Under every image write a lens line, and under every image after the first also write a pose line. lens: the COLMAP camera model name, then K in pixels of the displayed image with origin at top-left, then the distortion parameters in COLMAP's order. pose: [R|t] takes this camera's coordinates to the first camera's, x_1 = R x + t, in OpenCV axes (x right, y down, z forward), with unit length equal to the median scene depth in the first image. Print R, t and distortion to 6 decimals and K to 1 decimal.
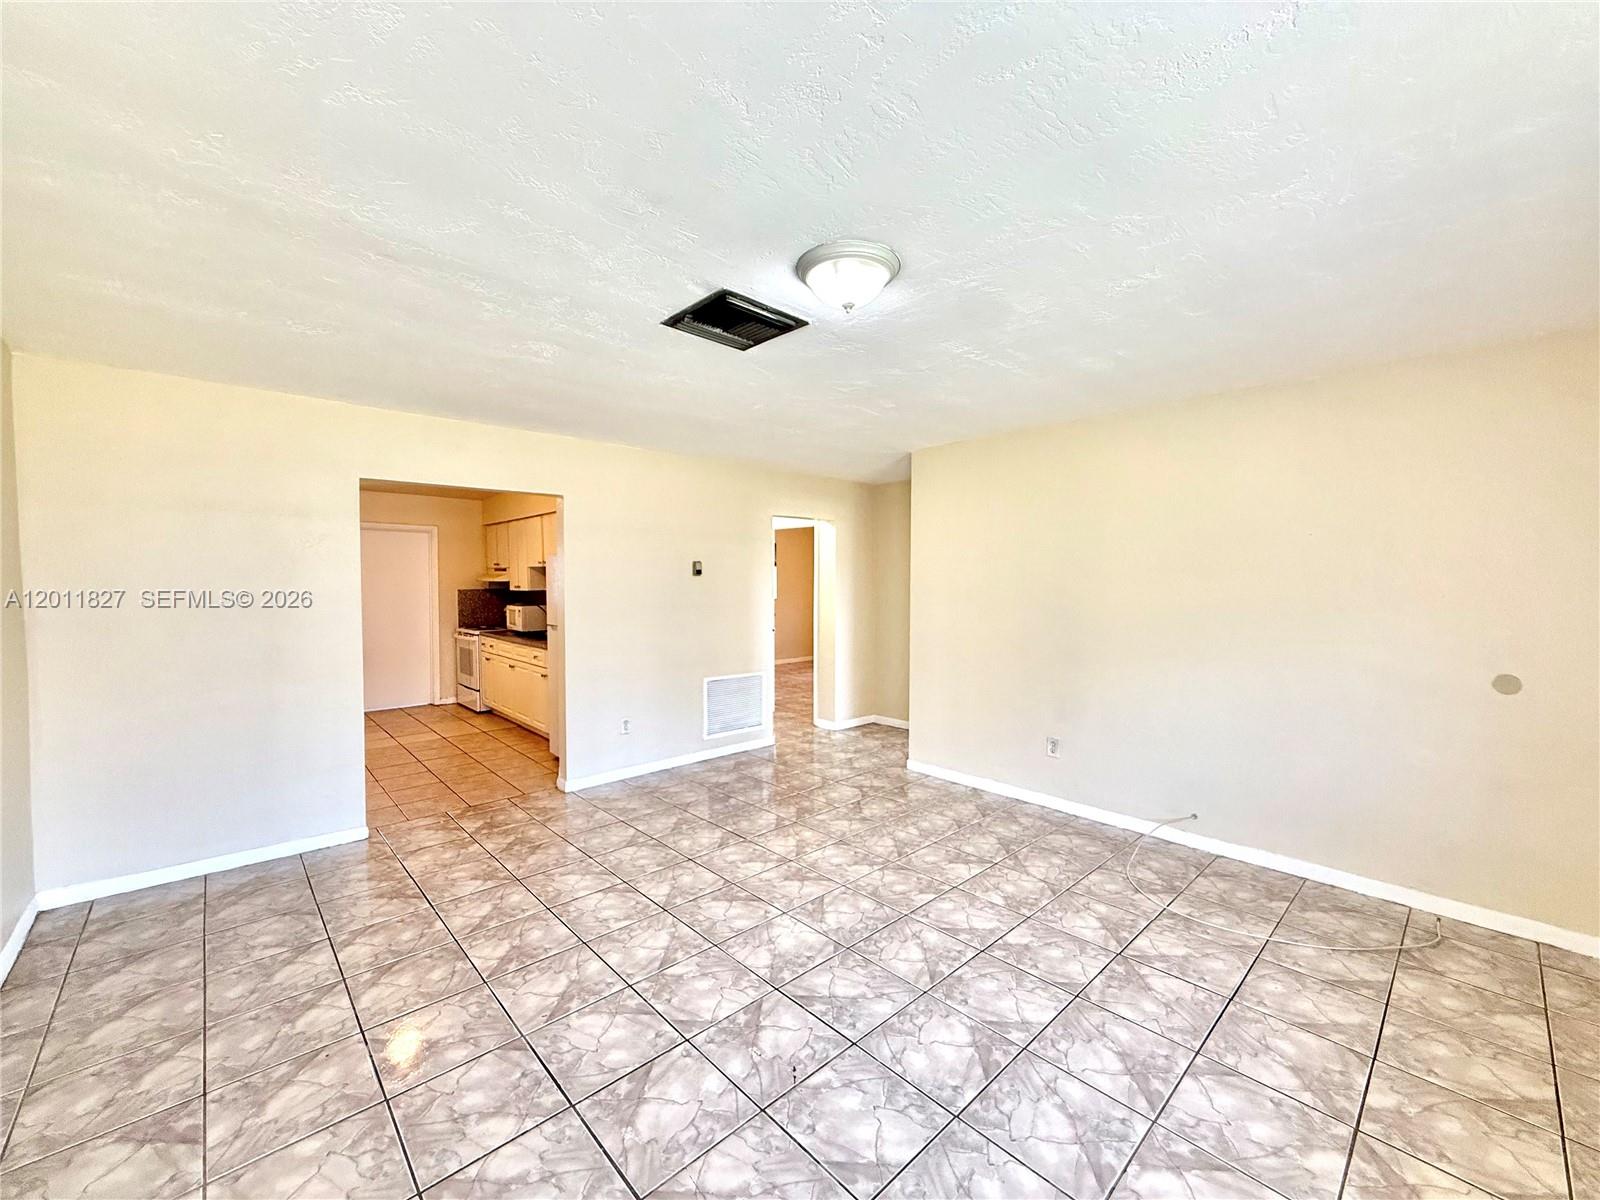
lens RADIAL K [[639.5, 0, 809.1], [0, 639.5, 603.5], [0, 0, 1]] dist [0.000290, 0.000405]
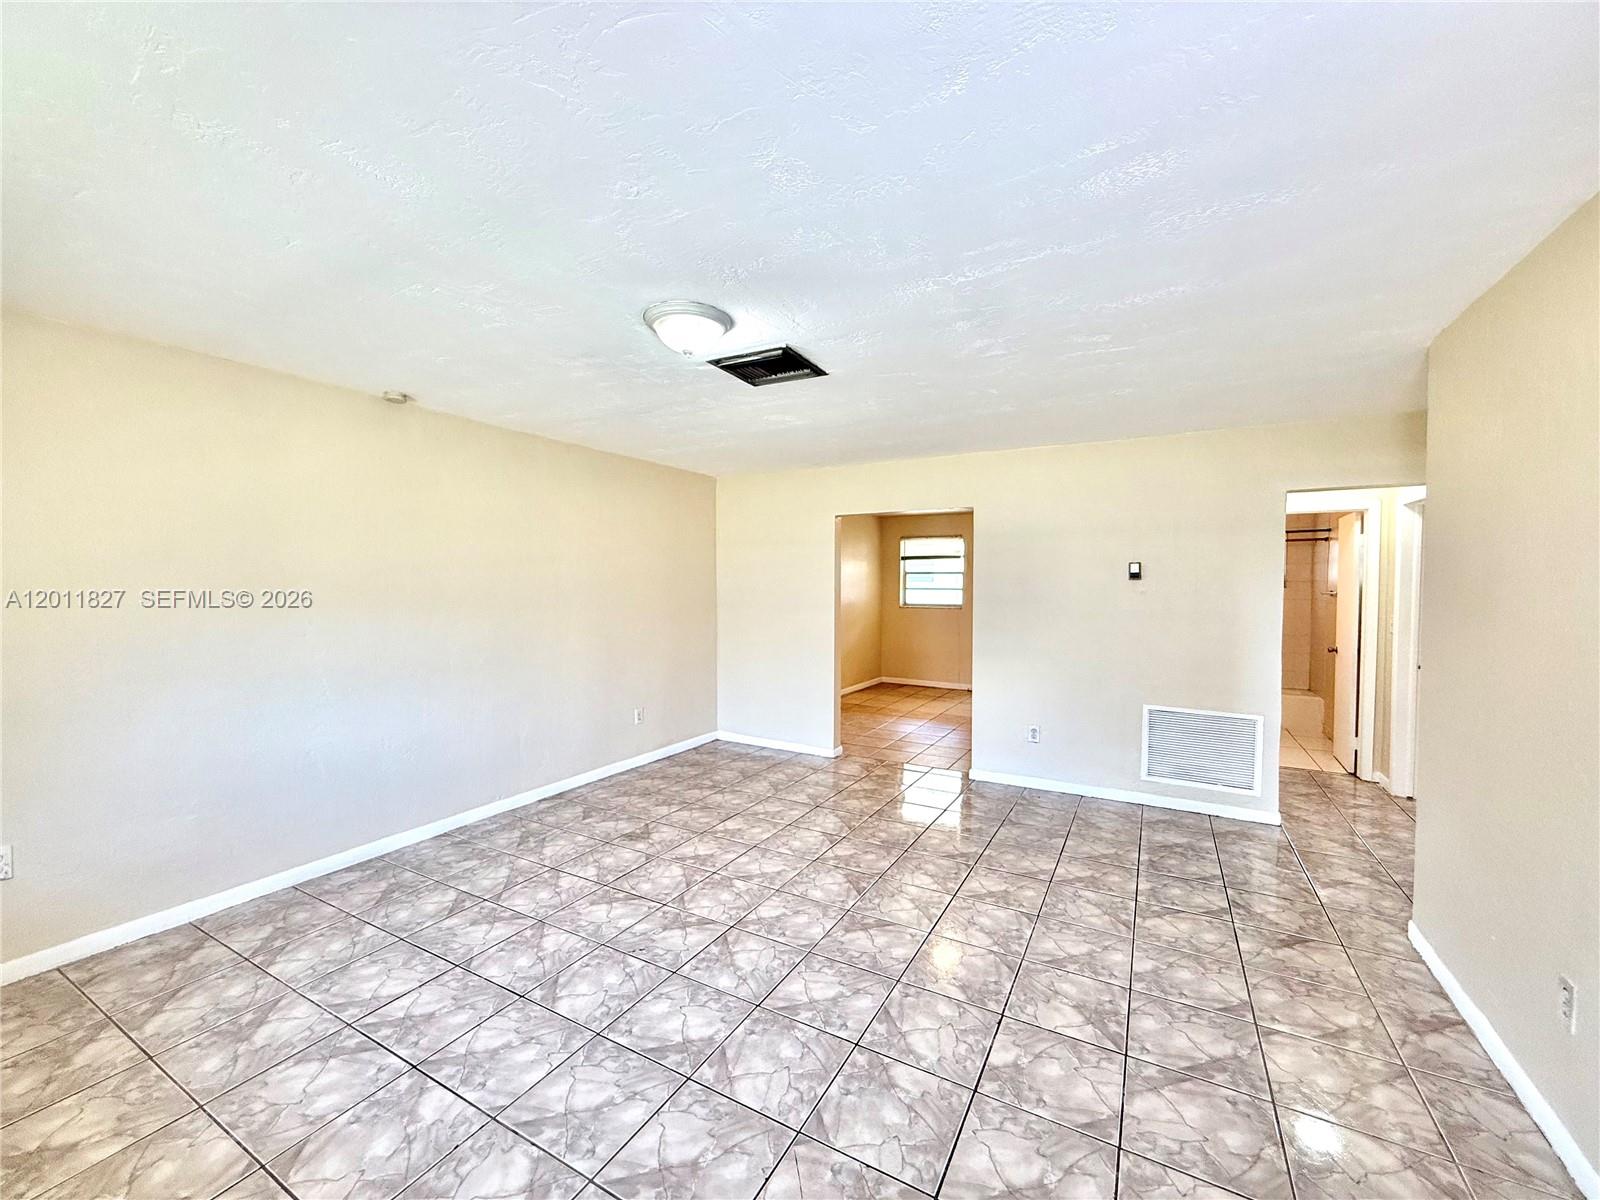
lens RADIAL K [[639.5, 0, 795.8], [0, 639.5, 606.3], [0, 0, 1]] dist [0.000290, 0.000405]
pose [[0.298782, 0.034139, -0.953711, 0.874977], [-0.038924, 0.998964, 0.023565, -0.020993], [0.953527, 0.030081, 0.299801, 0.586493]]
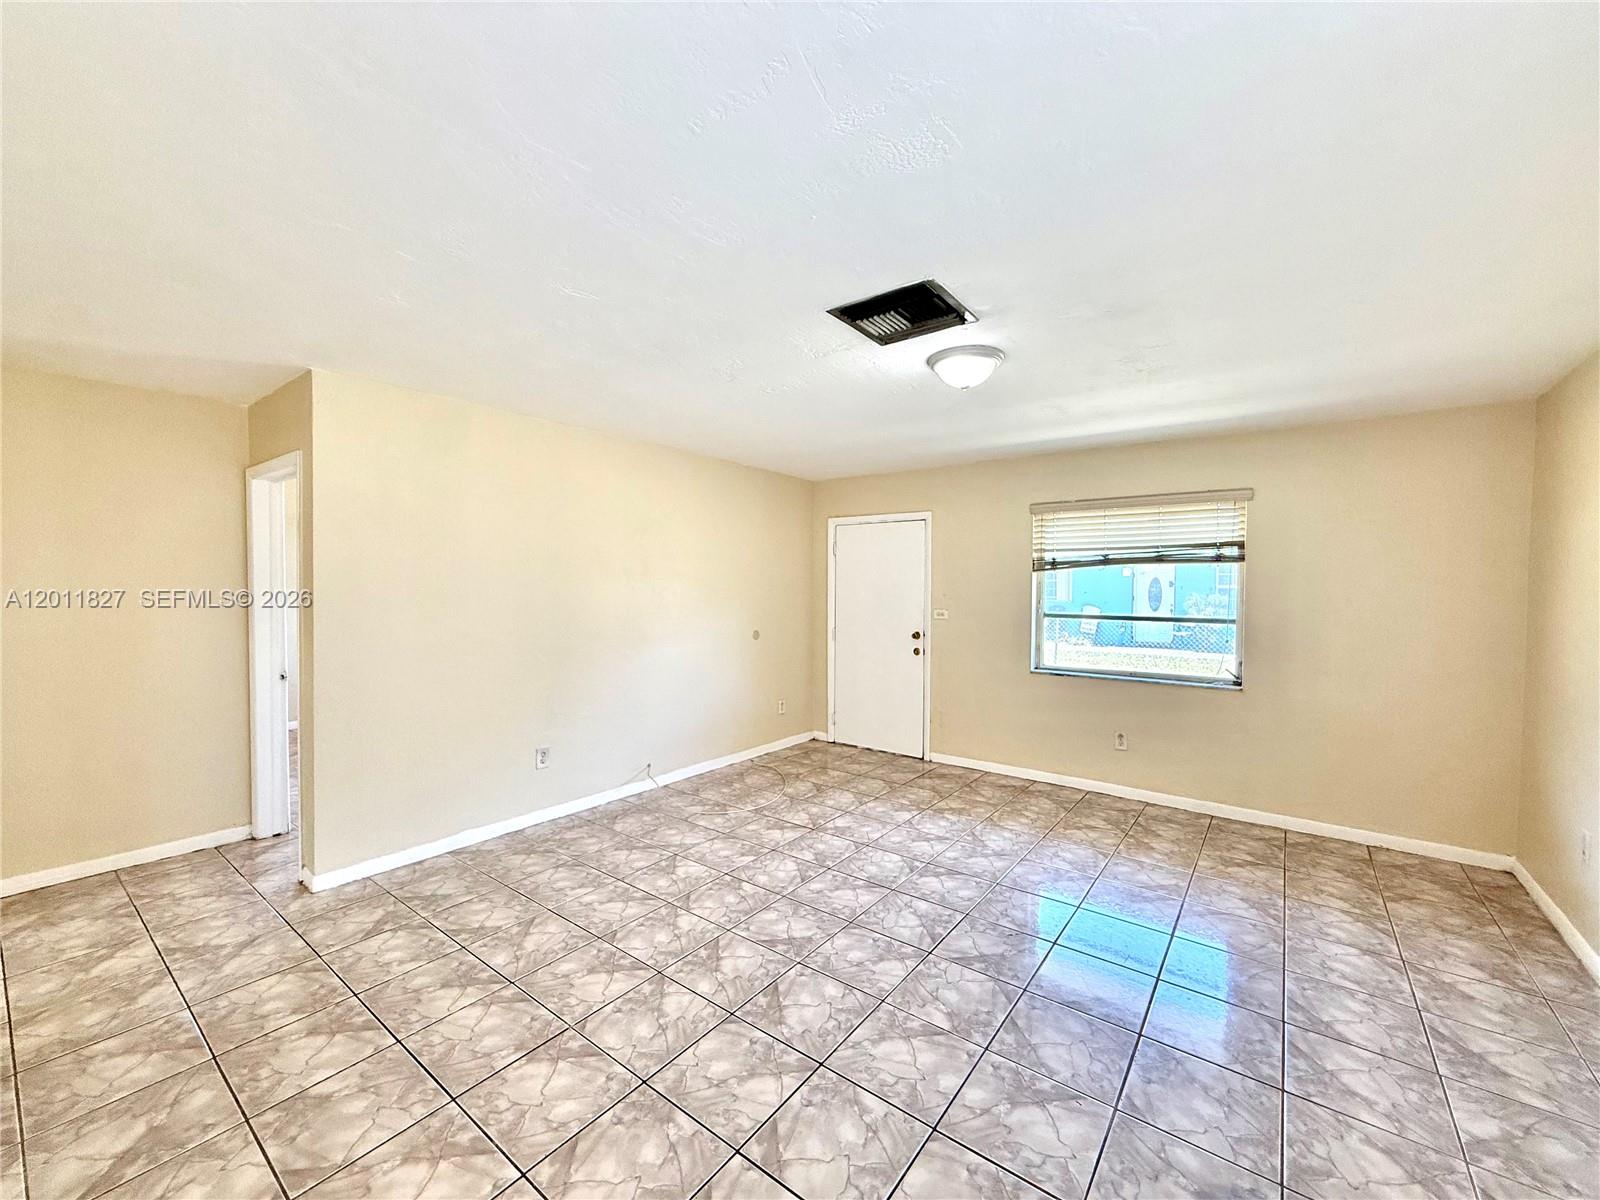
lens RADIAL K [[639.5, 0, 786.1], [0, 639.5, 597.9], [0, 0, 1]] dist [0.000290, 0.000405]
pose [[-0.146853, -0.022345, 0.988906, -0.878989], [0.027331, 0.999271, 0.026638, -0.043152], [-0.988781, 0.030939, -0.146135, 1.107490]]
